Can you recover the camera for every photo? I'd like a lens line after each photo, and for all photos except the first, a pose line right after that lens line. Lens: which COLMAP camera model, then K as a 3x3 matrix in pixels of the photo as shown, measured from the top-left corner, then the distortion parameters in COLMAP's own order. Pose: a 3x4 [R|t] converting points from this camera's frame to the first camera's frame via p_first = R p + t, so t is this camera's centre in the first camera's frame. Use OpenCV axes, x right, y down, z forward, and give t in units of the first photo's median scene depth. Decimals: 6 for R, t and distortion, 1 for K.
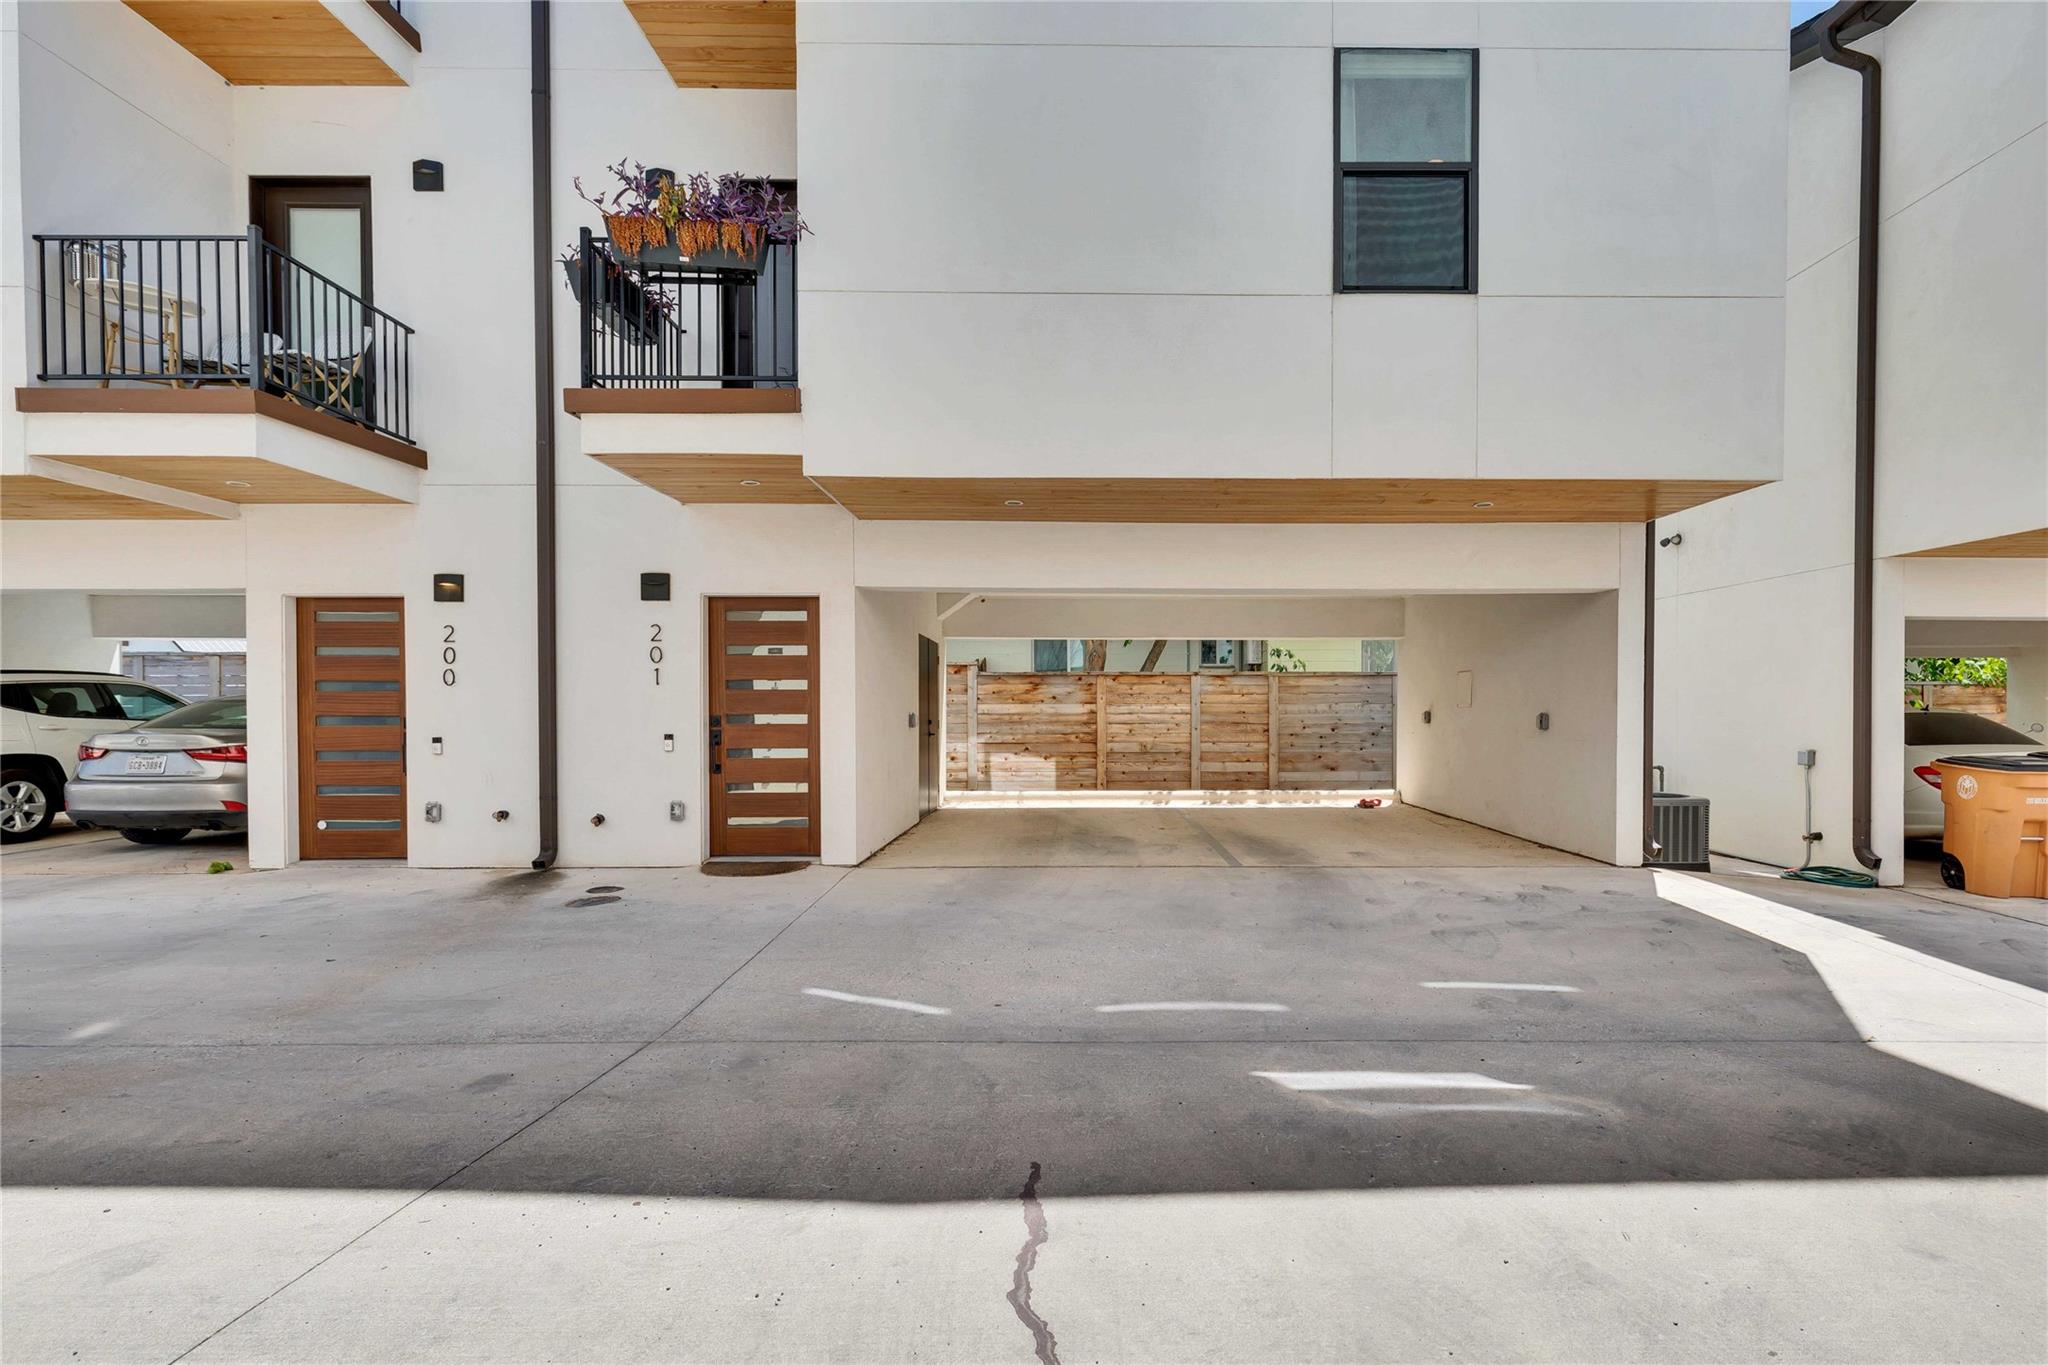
lens RADIAL K [[997.8, 0, 1086.4], [0, 997.8, 725.6], [0, 0, 1]] dist [0.004399, 0.000064]
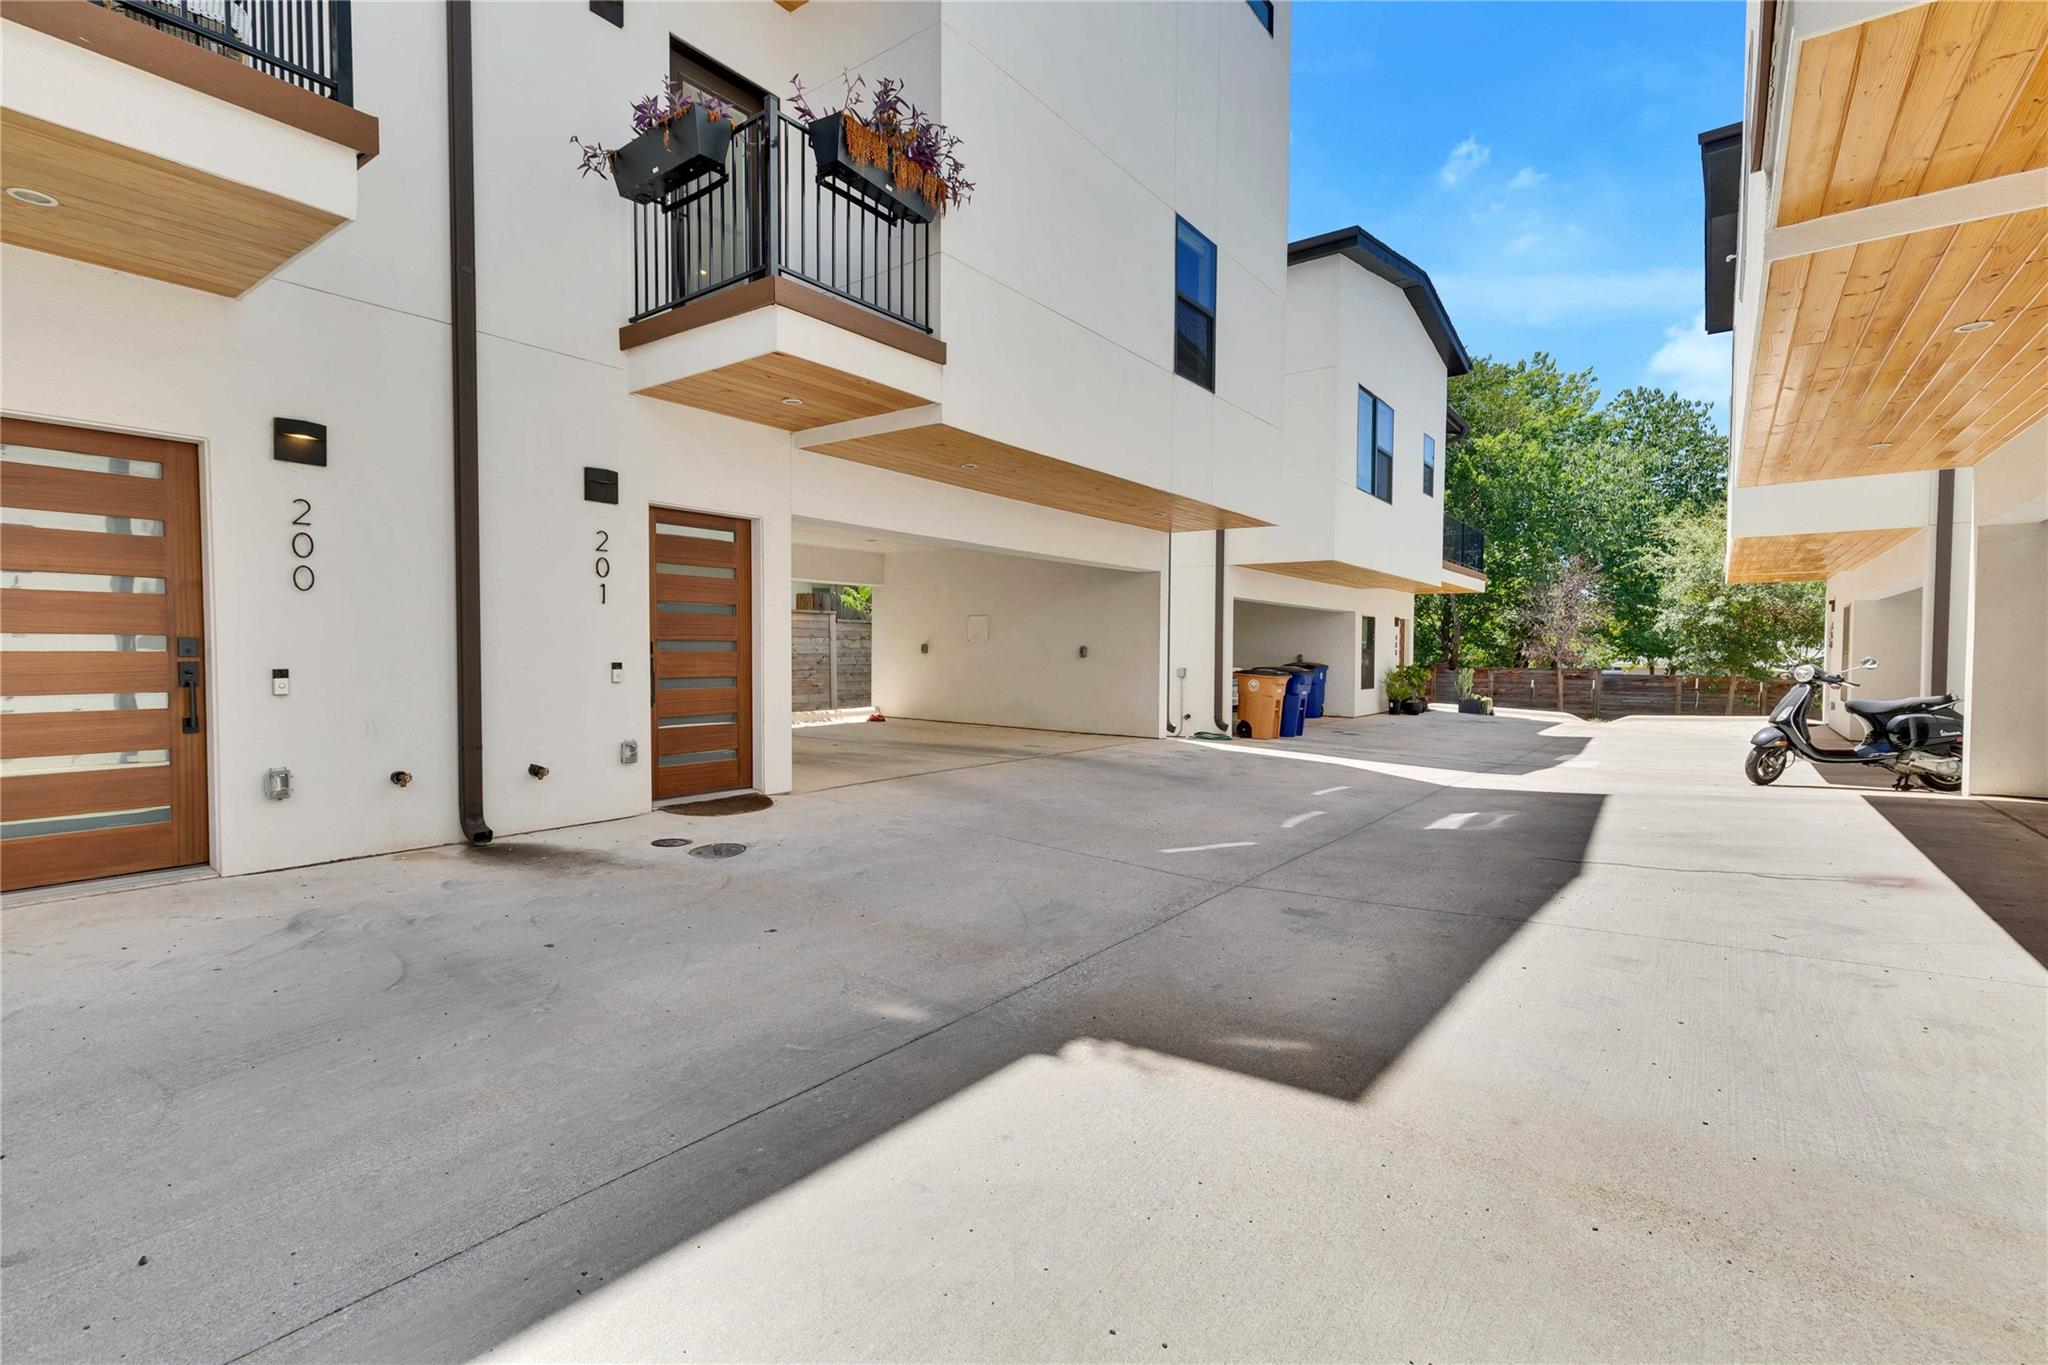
lens RADIAL K [[932.2, 0, 1017.6], [0, 932.2, 680.9], [0, 0, 1]] dist [0.007869, 0.000187]
pose [[0.610170, -0.021556, 0.791977, -0.521328], [0.002624, 0.999679, 0.025188, 0.003097], [-0.792266, -0.013290, 0.610031, 0.153657]]
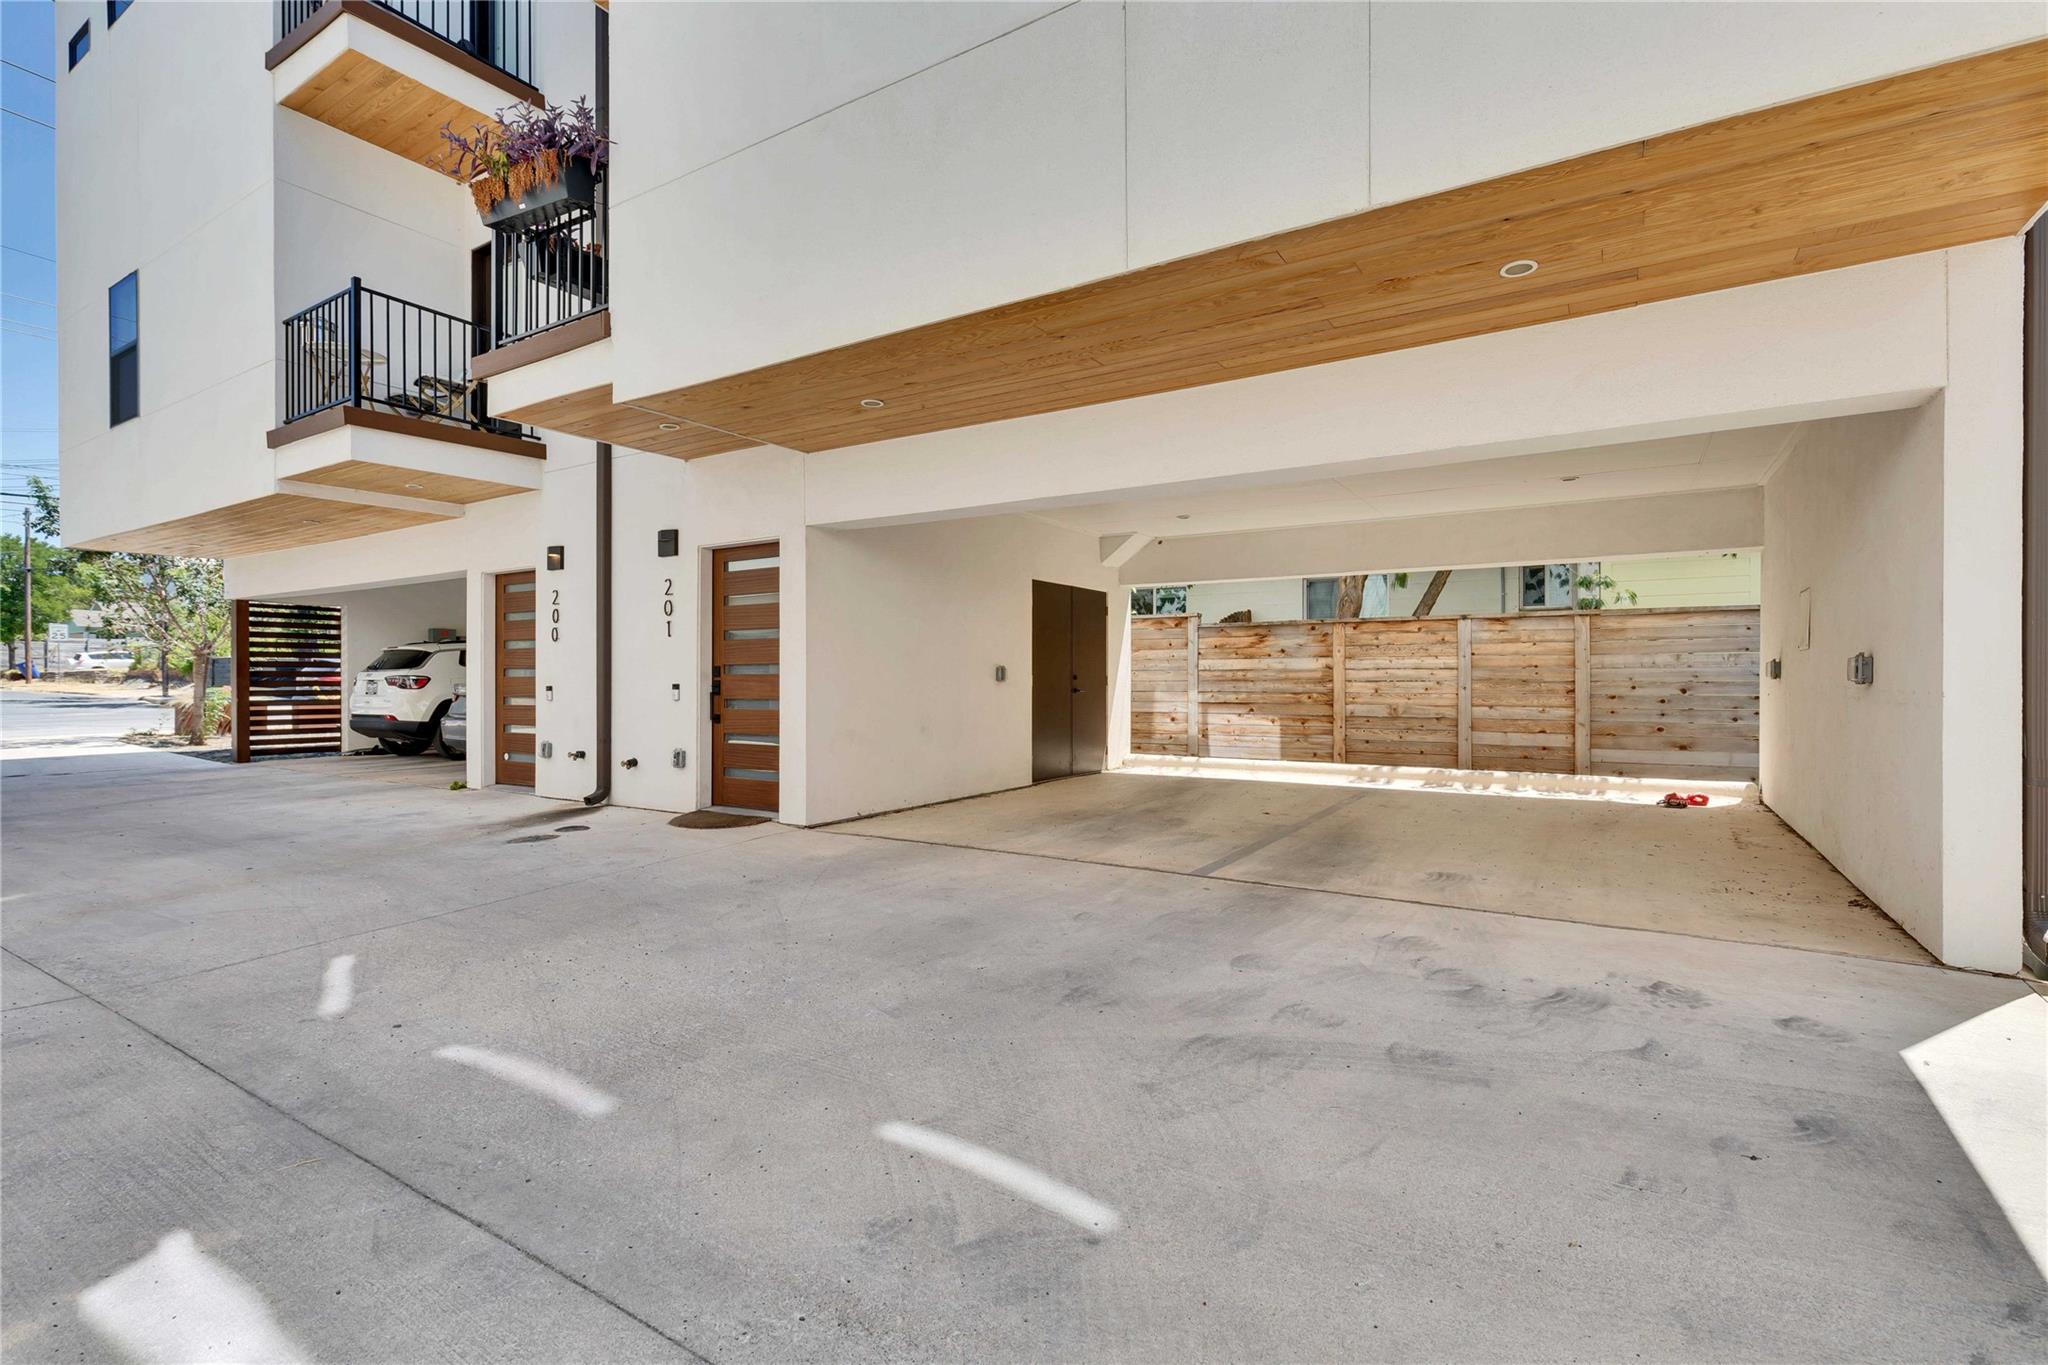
lens RADIAL K [[932.2, 0, 1017.6], [0, 932.2, 680.9], [0, 0, 1]] dist [0.007869, 0.000187]
pose [[0.835555, 0.001448, -0.549405, 0.255892], [-0.006876, 0.999946, -0.007822, 0.006463], [0.549364, 0.010314, 0.835520, 0.239214]]
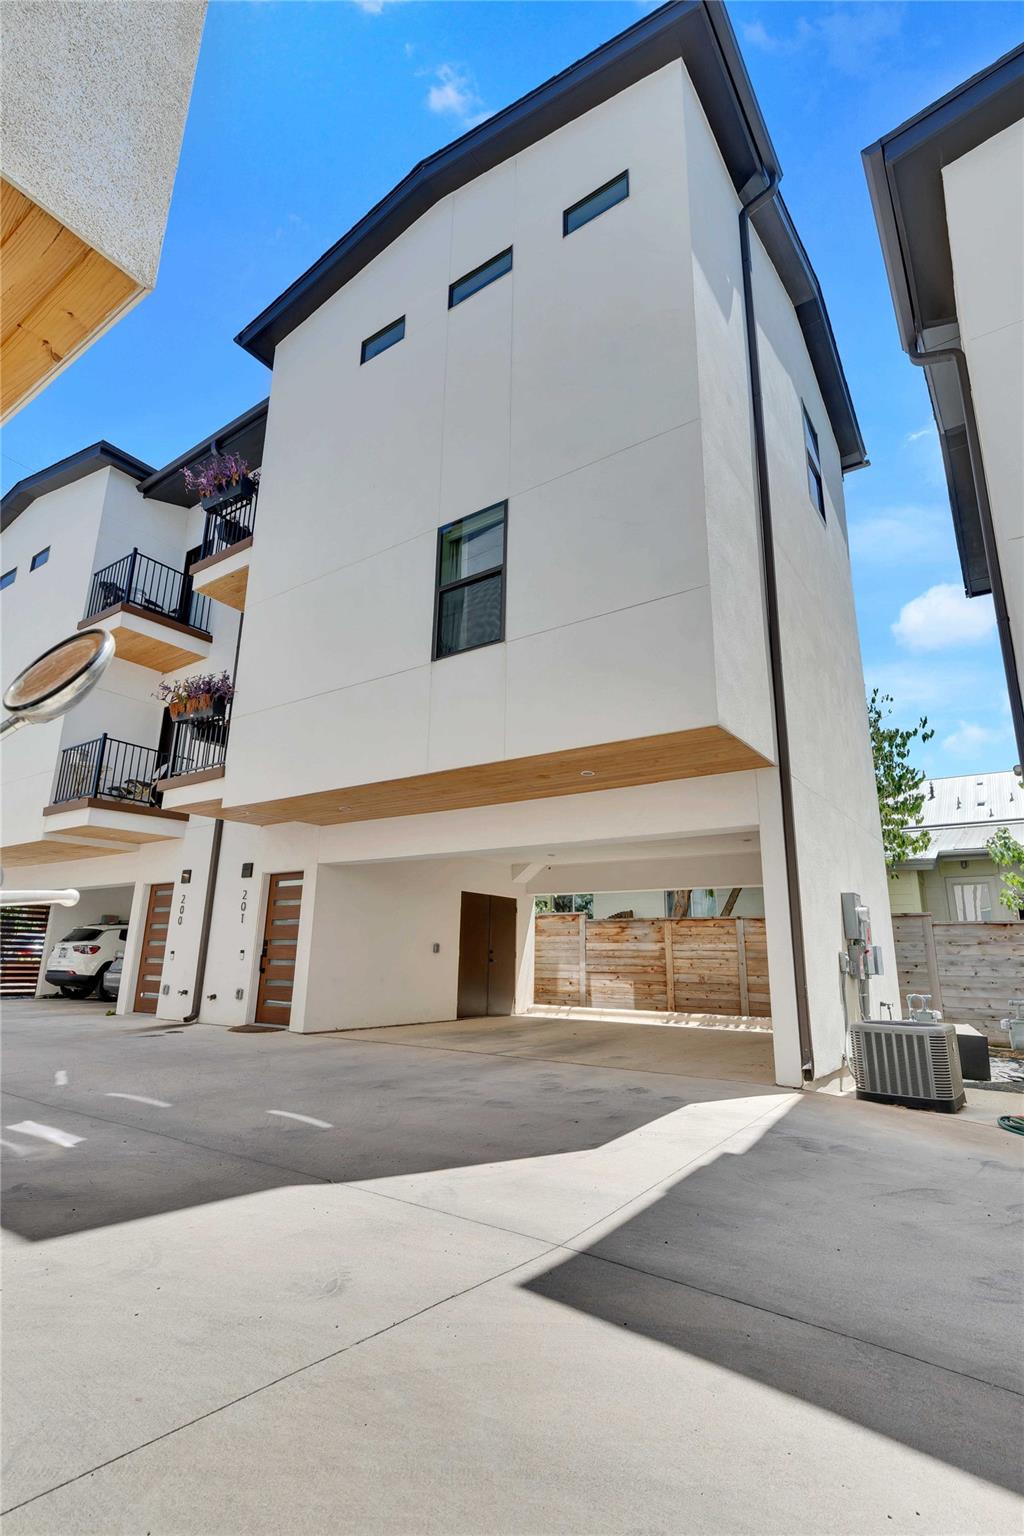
lens RADIAL K [[731.0, 0, 512.0], [0, 731.0, 768.0], [0, 0, 1]] dist [0.007724, -0.000030]
pose [[0.810289, -0.135194, -0.570224, 0.497248], [-0.024737, 0.964268, -0.263770, 0.017727], [0.585509, 0.227836, 0.777991, 0.101956]]
